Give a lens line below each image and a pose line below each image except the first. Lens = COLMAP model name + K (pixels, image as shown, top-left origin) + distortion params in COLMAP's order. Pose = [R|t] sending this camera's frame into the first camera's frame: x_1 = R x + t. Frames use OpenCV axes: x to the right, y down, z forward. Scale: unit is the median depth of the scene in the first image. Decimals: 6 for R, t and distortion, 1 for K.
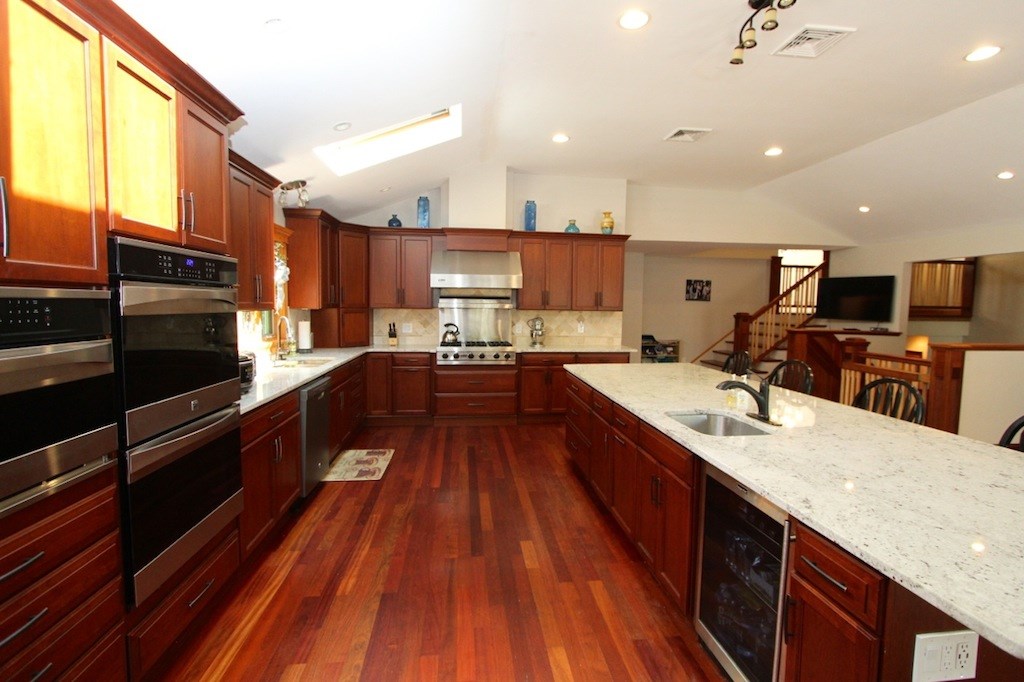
lens RADIAL K [[473.3, 0, 518.1], [0, 473.3, 338.1], [0, 0, 1]] dist [-0.010110, -0.000093]
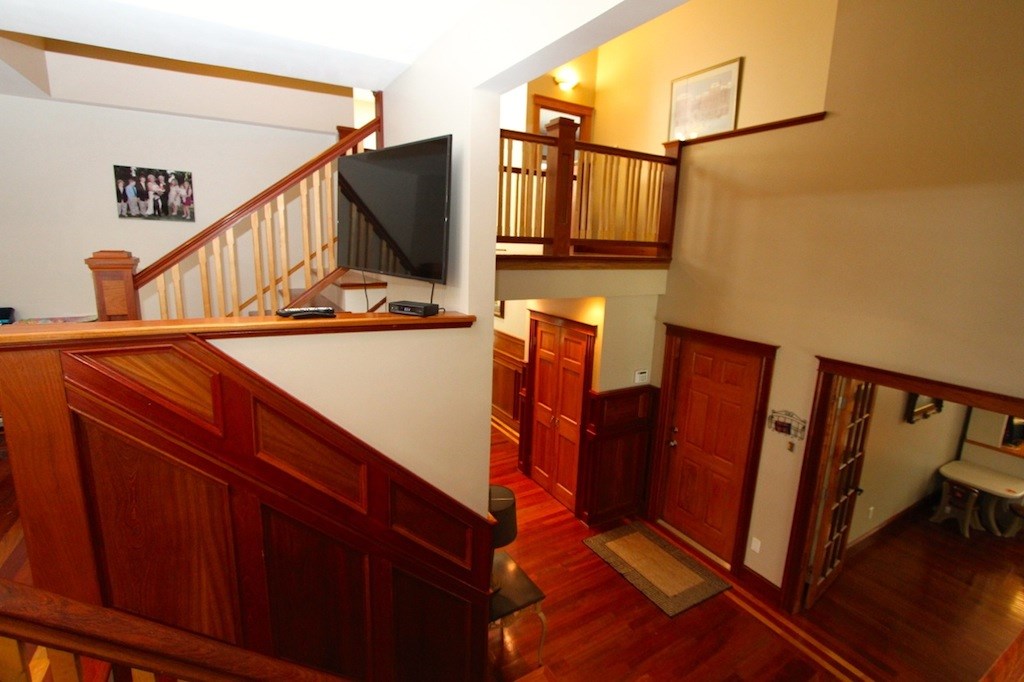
lens RADIAL K [[473.3, 0, 518.1], [0, 473.3, 338.1], [0, 0, 1]] dist [-0.010110, -0.000093]
pose [[0.916090, -0.064239, 0.395794, 0.556547], [0.008336, 0.989921, 0.141373, -0.035188], [-0.400886, -0.126212, 0.907392, 0.533776]]
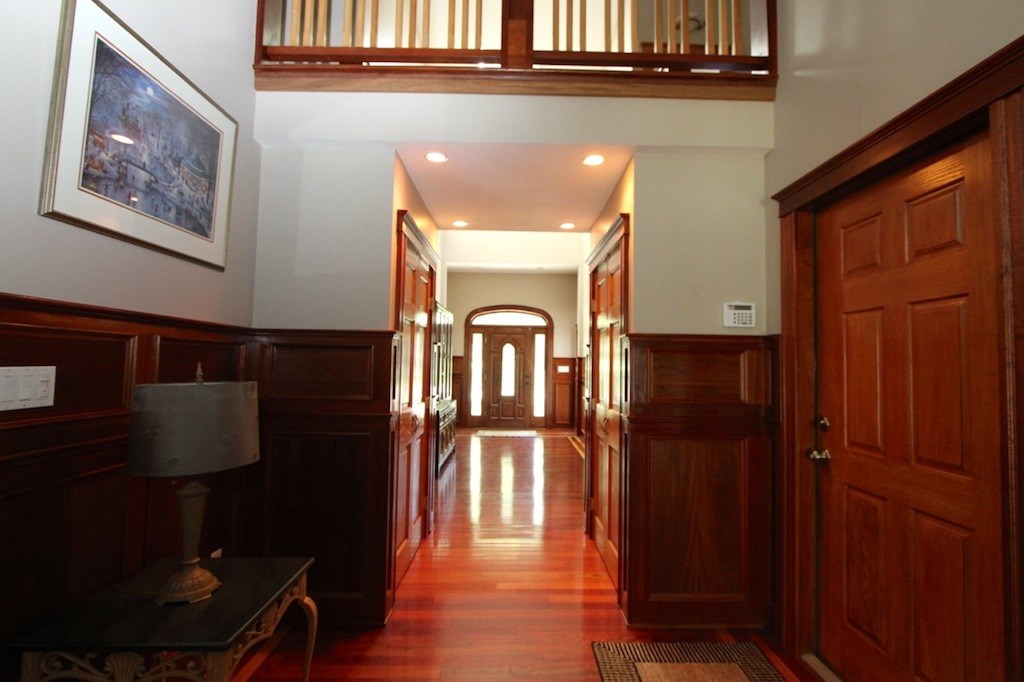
lens RADIAL K [[473.3, 0, 518.1], [0, 473.3, 338.1], [0, 0, 1]] dist [-0.010110, -0.000093]
pose [[0.994558, -0.010418, -0.103663, 0.832486], [-0.002199, 0.992667, -0.120858, 0.153833], [0.104162, 0.120428, 0.987242, 0.706227]]
